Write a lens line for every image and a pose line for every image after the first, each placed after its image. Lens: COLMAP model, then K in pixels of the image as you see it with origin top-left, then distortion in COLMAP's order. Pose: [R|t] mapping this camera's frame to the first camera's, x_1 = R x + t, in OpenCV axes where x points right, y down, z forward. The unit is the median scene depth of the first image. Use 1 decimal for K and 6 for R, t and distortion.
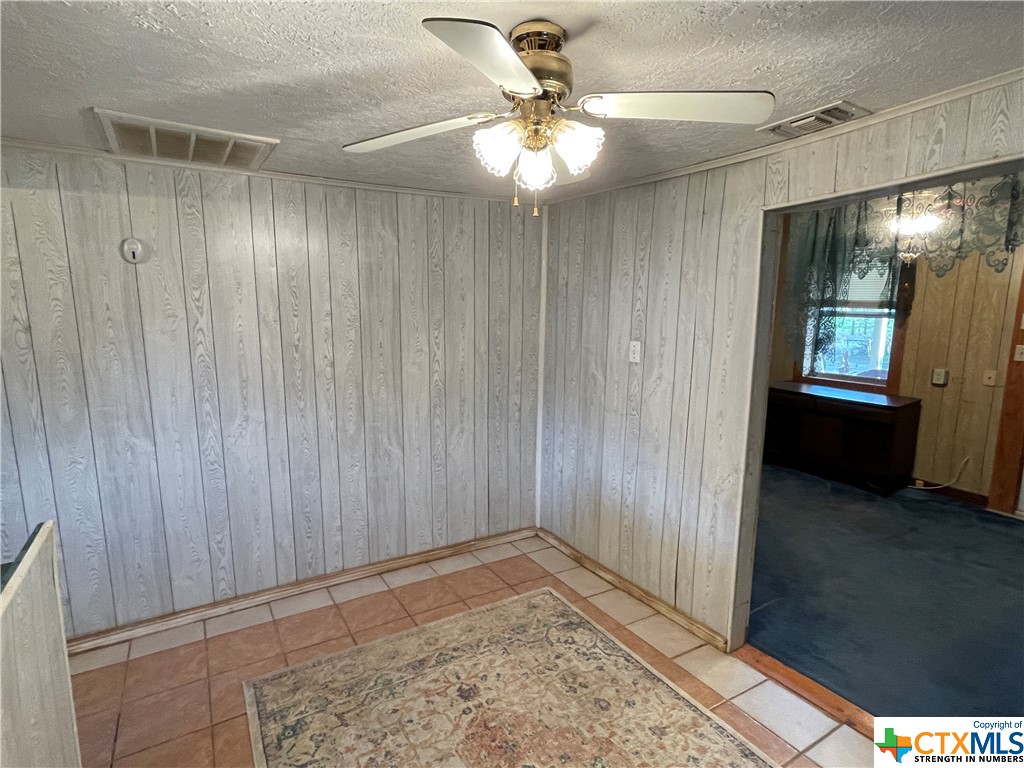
lens RADIAL K [[530.4, 0, 508.6], [0, 530.4, 382.5], [0, 0, 1]] dist [-0.002218, -0.001622]
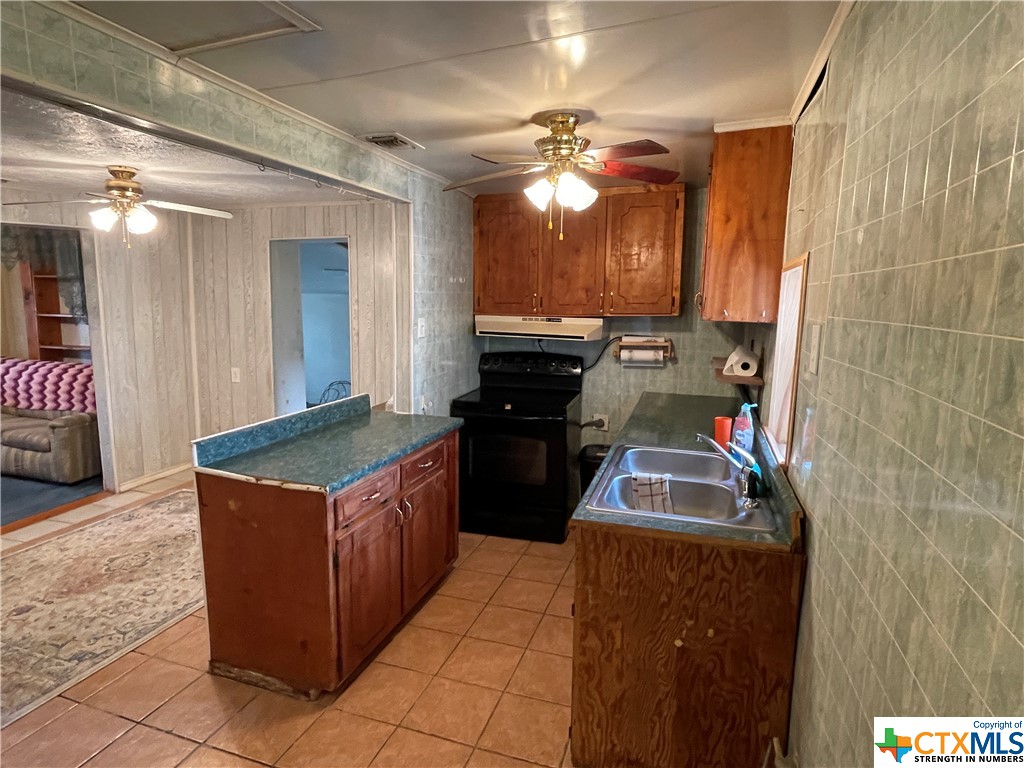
lens RADIAL K [[575.6, 0, 508.6], [0, 575.6, 380.8], [0, 0, 1]] dist [-0.015666, 0.002401]
pose [[-0.639714, -0.118458, 0.759430, -1.316694], [0.100815, 0.966584, 0.235694, -0.075266], [-0.761973, 0.227339, -0.606394, 0.654812]]
